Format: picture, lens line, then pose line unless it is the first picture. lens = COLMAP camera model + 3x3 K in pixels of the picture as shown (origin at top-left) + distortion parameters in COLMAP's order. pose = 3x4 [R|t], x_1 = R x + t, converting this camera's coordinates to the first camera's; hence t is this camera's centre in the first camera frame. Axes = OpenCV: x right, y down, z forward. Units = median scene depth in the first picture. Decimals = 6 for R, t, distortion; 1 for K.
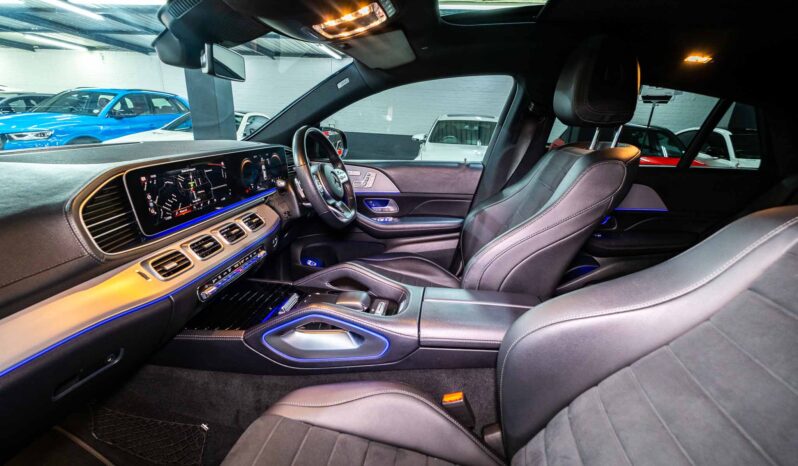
lens RADIAL K [[354.3, 0, 393.4], [0, 354.3, 236.1], [0, 0, 1]] dist [0.002375, -0.000076]
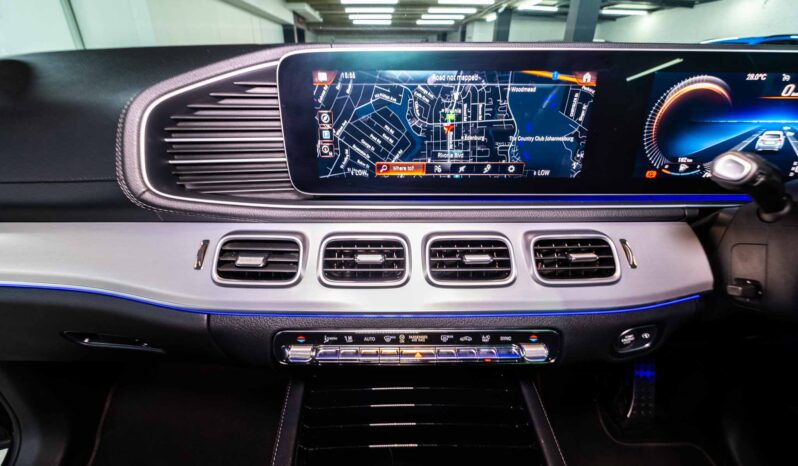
lens RADIAL K [[354.3, 0, 393.4], [0, 354.3, 236.1], [0, 0, 1]] dist [0.002375, -0.000076]
pose [[0.171566, 0.392223, -0.903729, -0.153313], [-0.315788, 0.890822, 0.326671, -0.138738], [0.933190, 0.229341, 0.276694, 0.888228]]
